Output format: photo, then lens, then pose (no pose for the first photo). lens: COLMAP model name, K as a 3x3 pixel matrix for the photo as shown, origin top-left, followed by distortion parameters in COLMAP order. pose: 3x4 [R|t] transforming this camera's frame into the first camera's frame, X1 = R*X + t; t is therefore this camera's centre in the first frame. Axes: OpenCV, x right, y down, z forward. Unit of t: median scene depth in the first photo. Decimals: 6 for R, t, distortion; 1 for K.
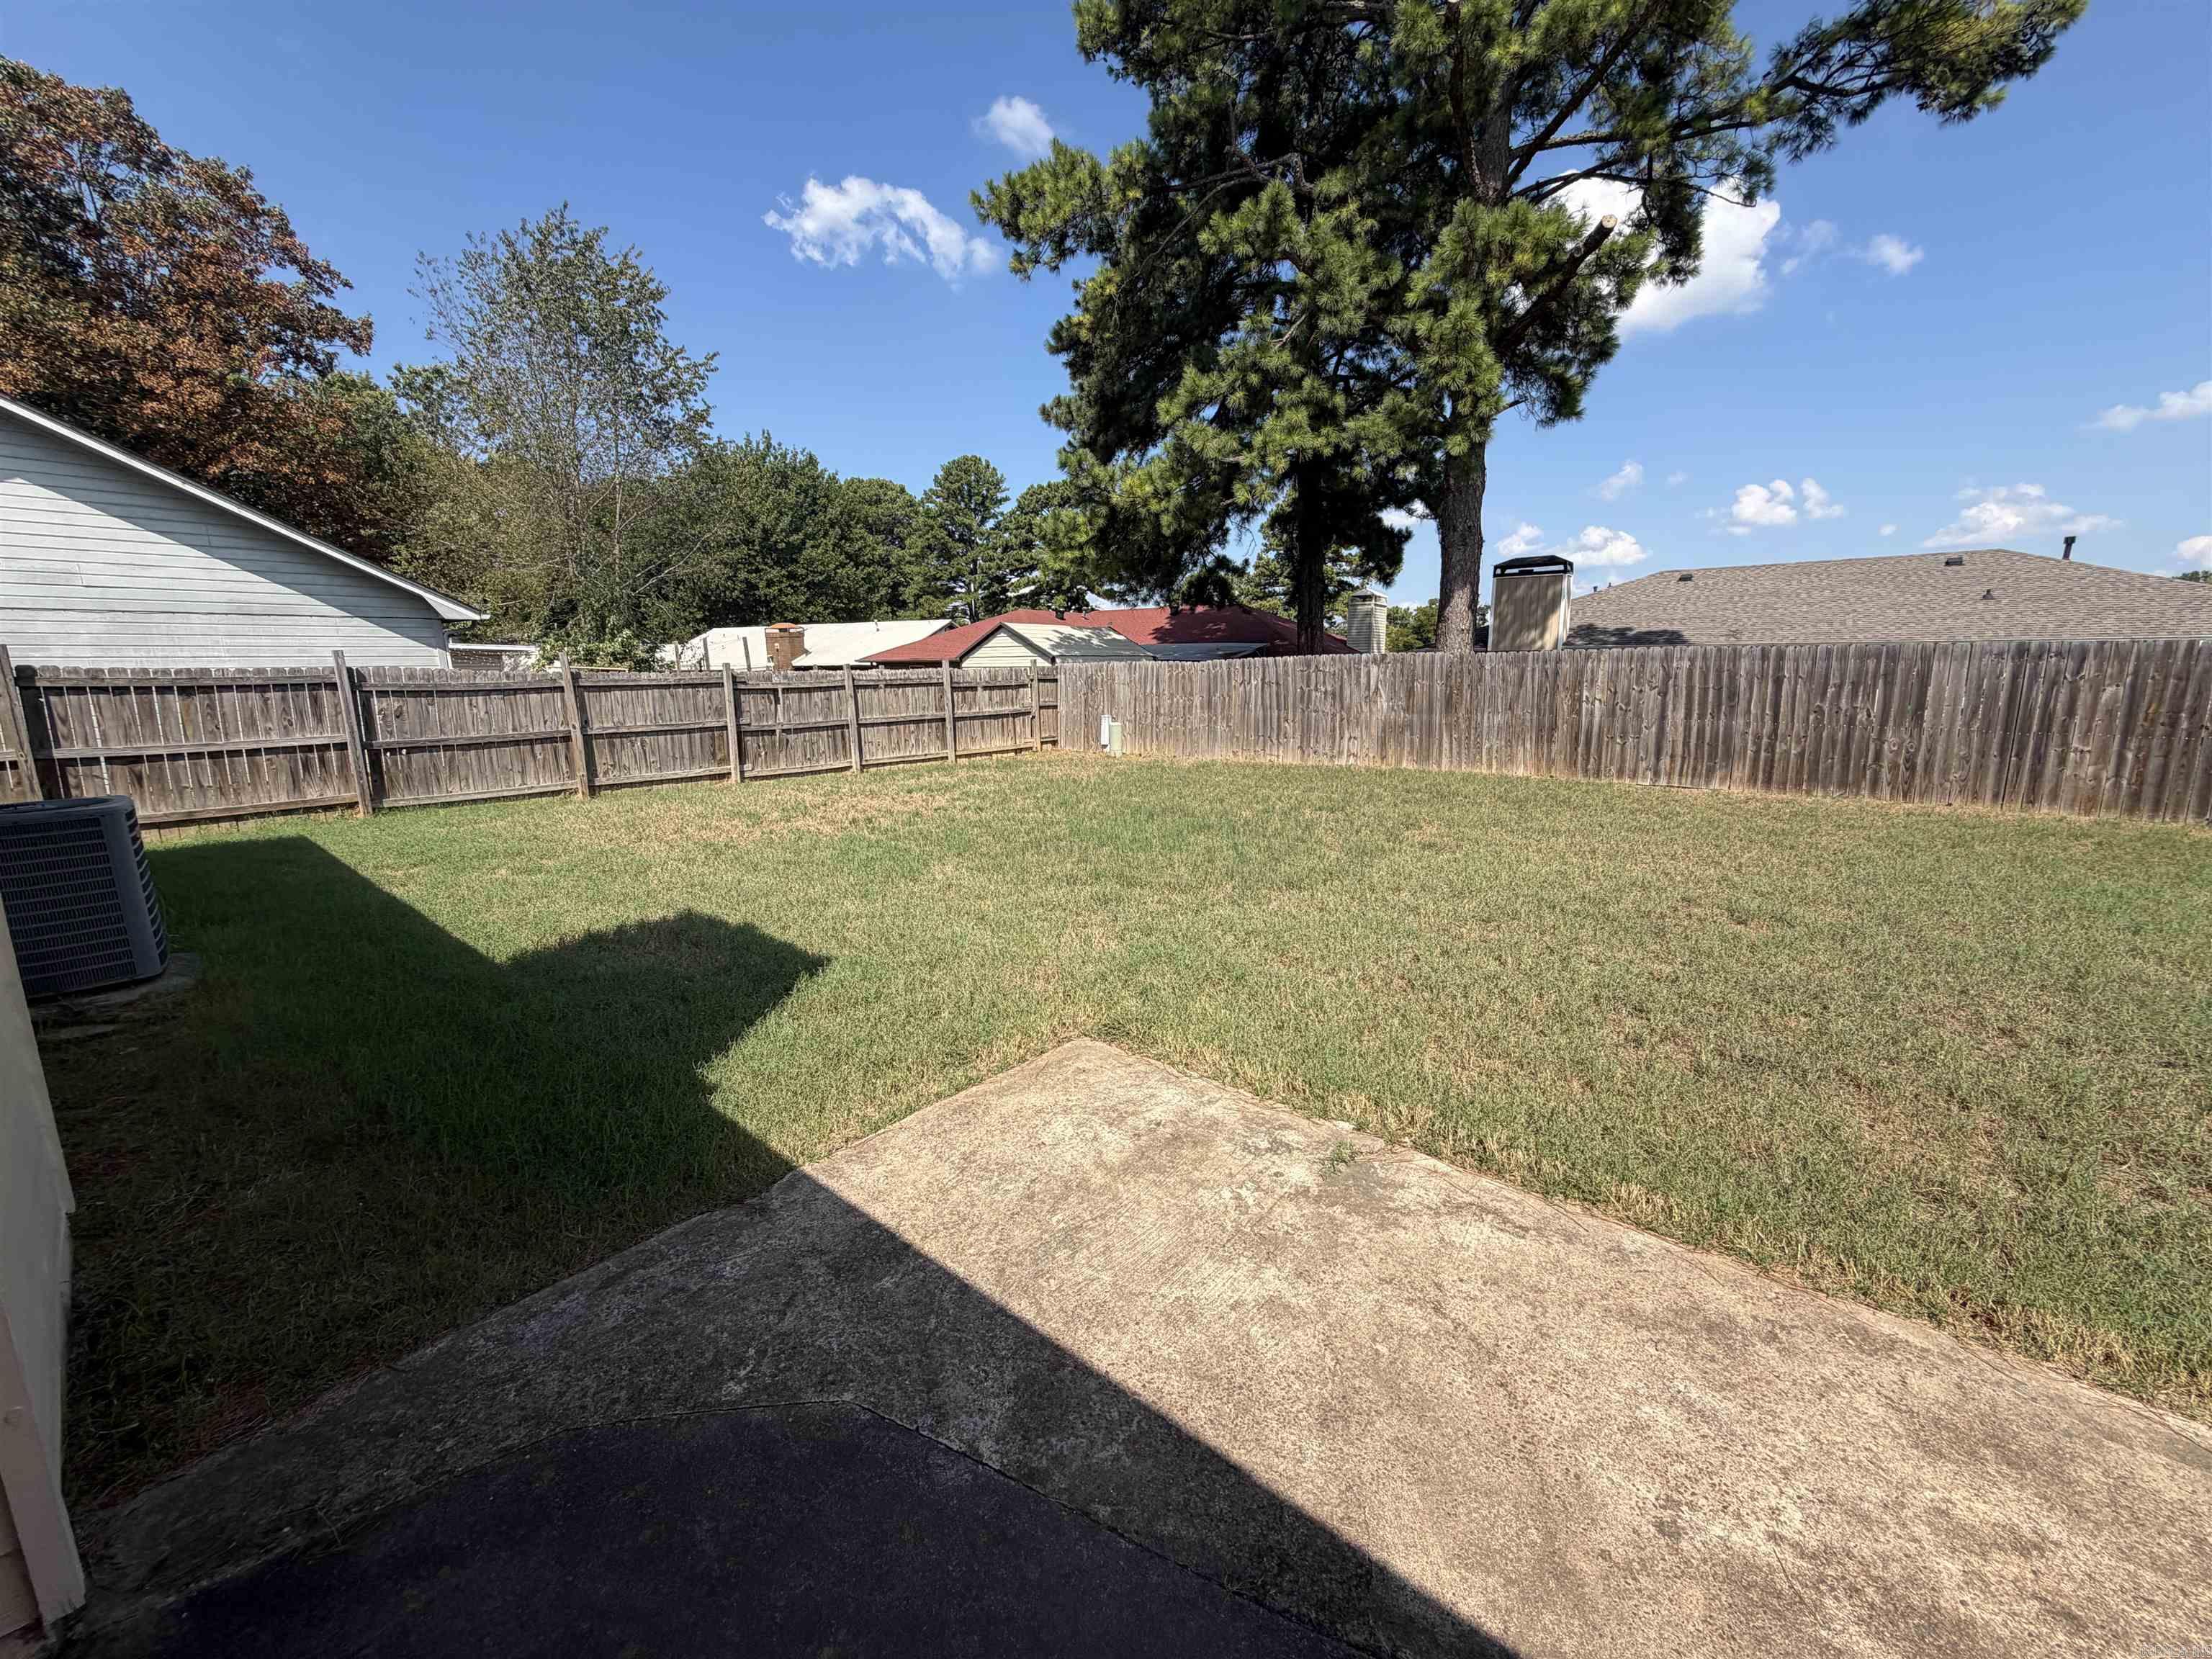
lens RADIAL K [[881.0, 0, 1101.1], [0, 881.0, 831.5], [0, 0, 1]] dist [0.002666, -0.000068]
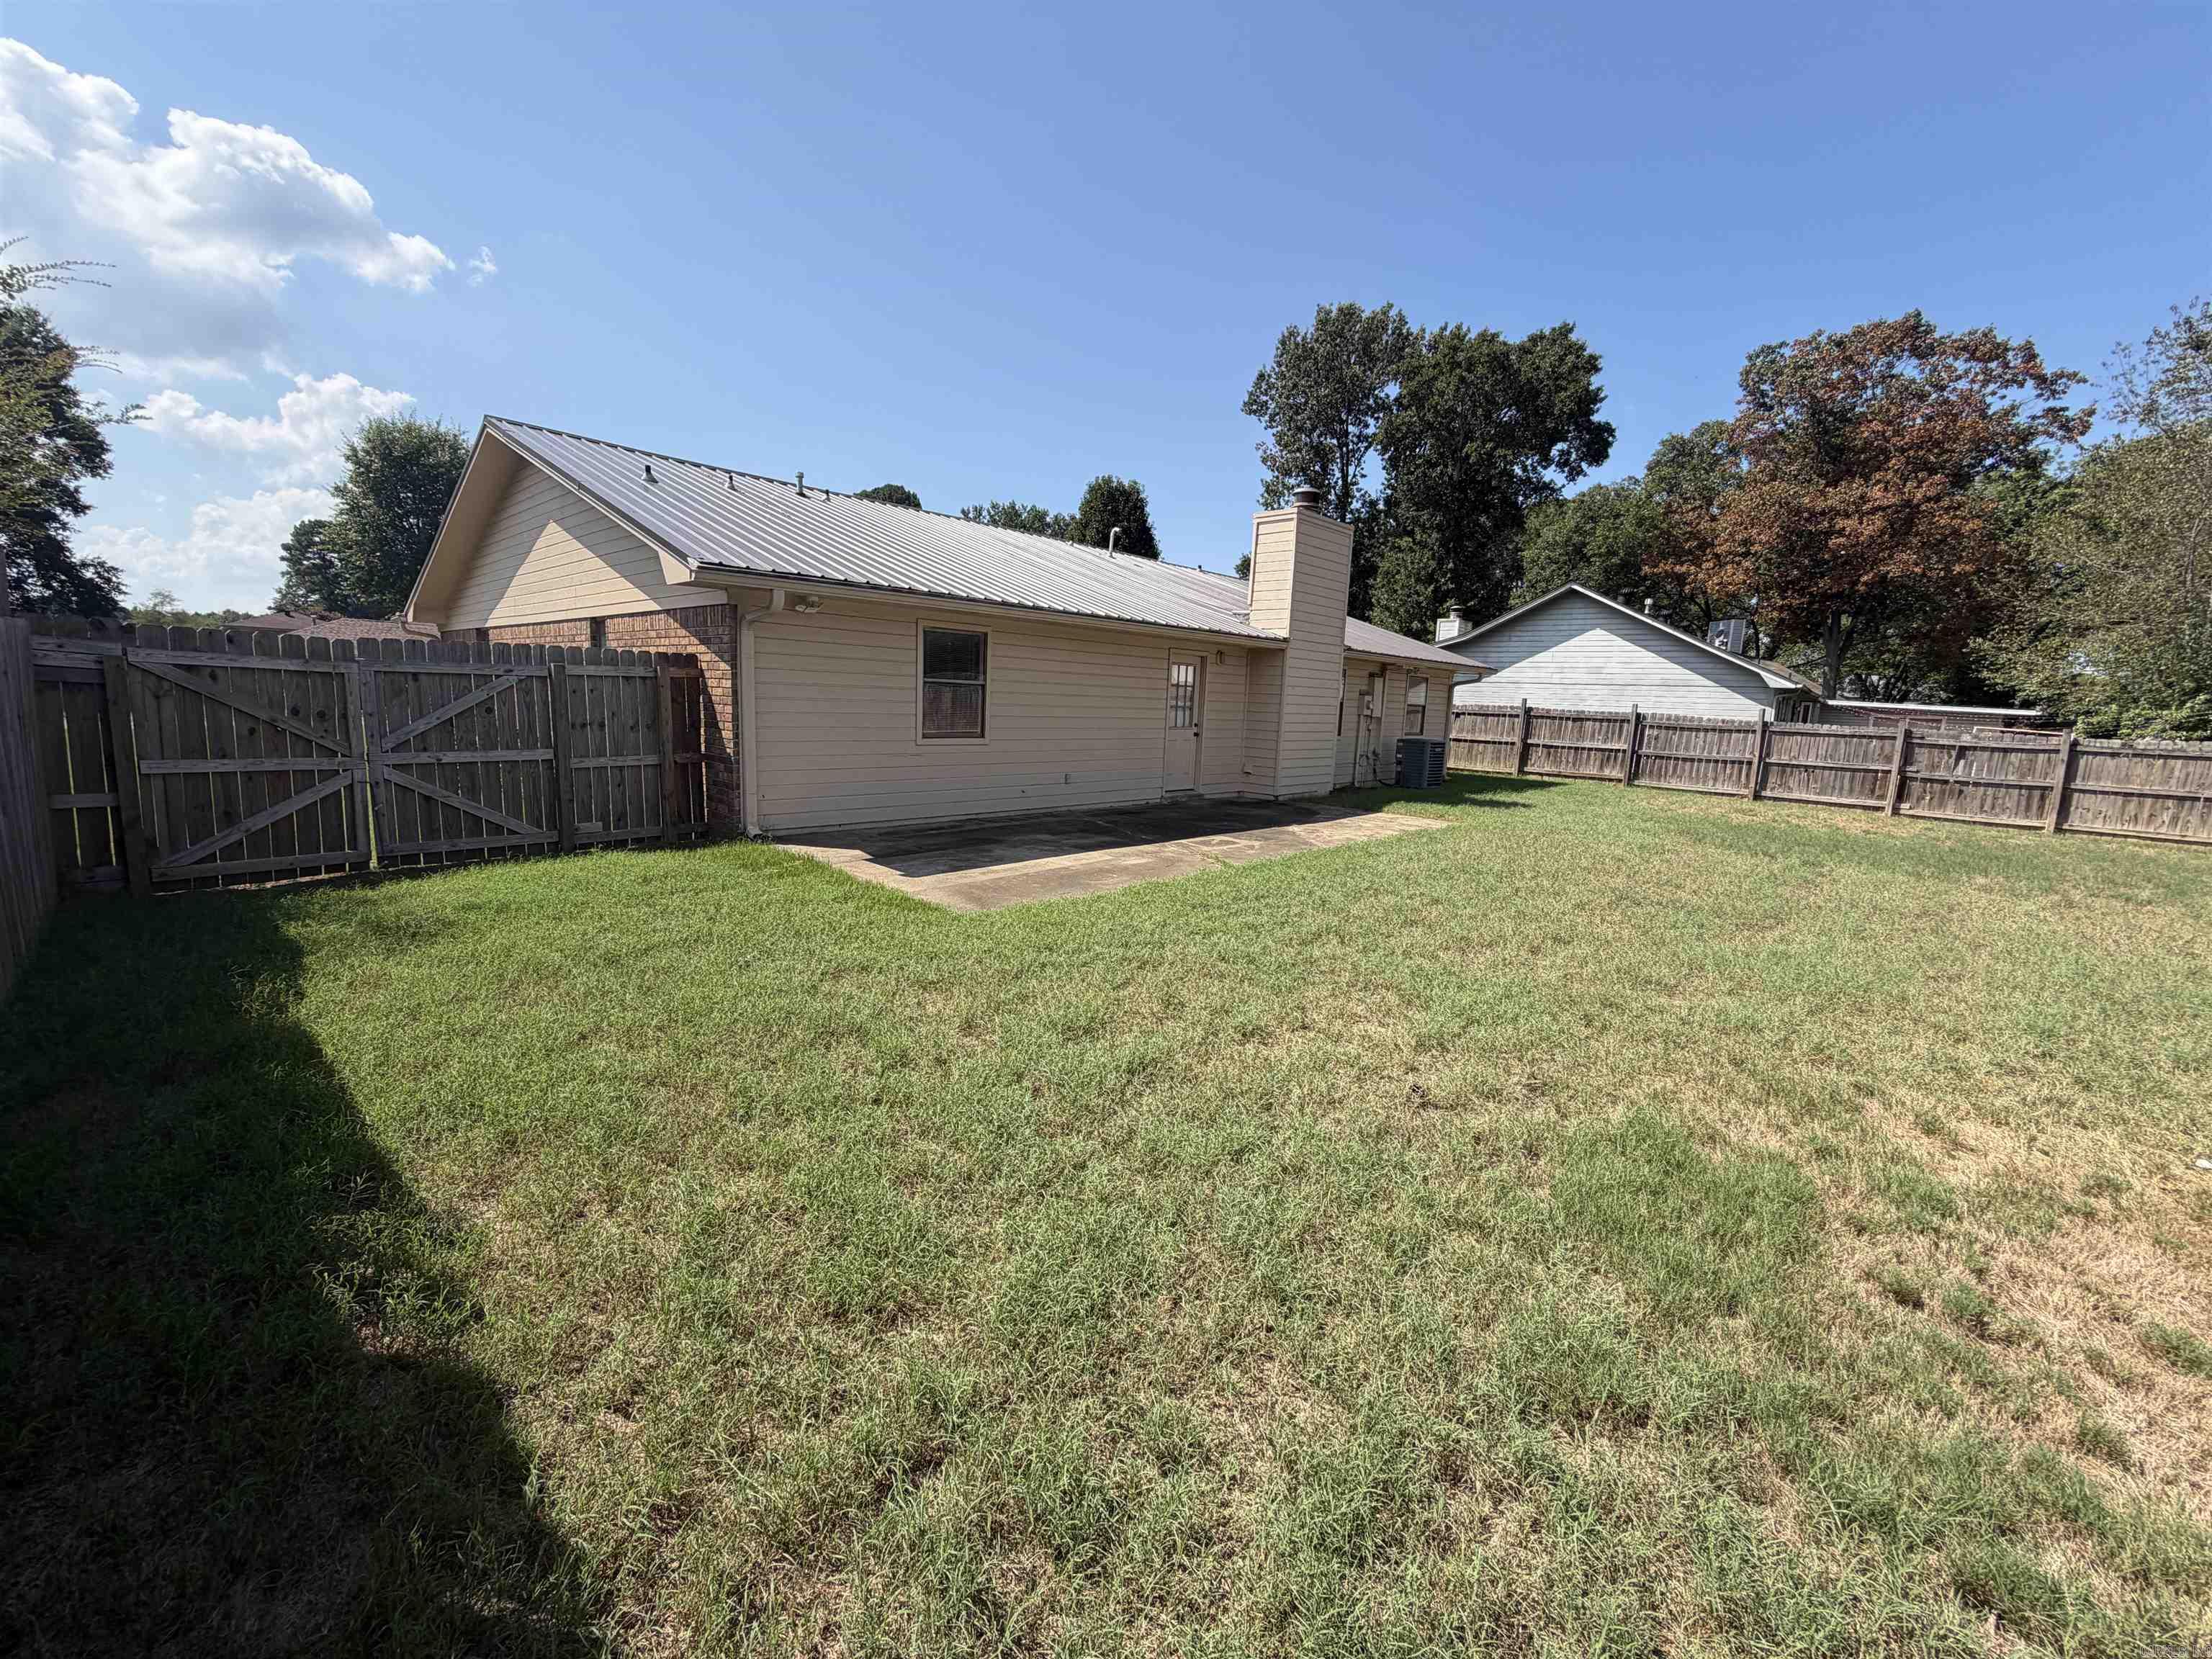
lens RADIAL K [[881.0, 0, 1101.1], [0, 881.0, 831.5], [0, 0, 1]] dist [0.002666, -0.000068]
pose [[-0.049481, 0.159619, -0.985938, 0.896672], [-0.228856, 0.959071, 0.166755, 0.011930], [0.972202, 0.233889, -0.010926, -0.067840]]
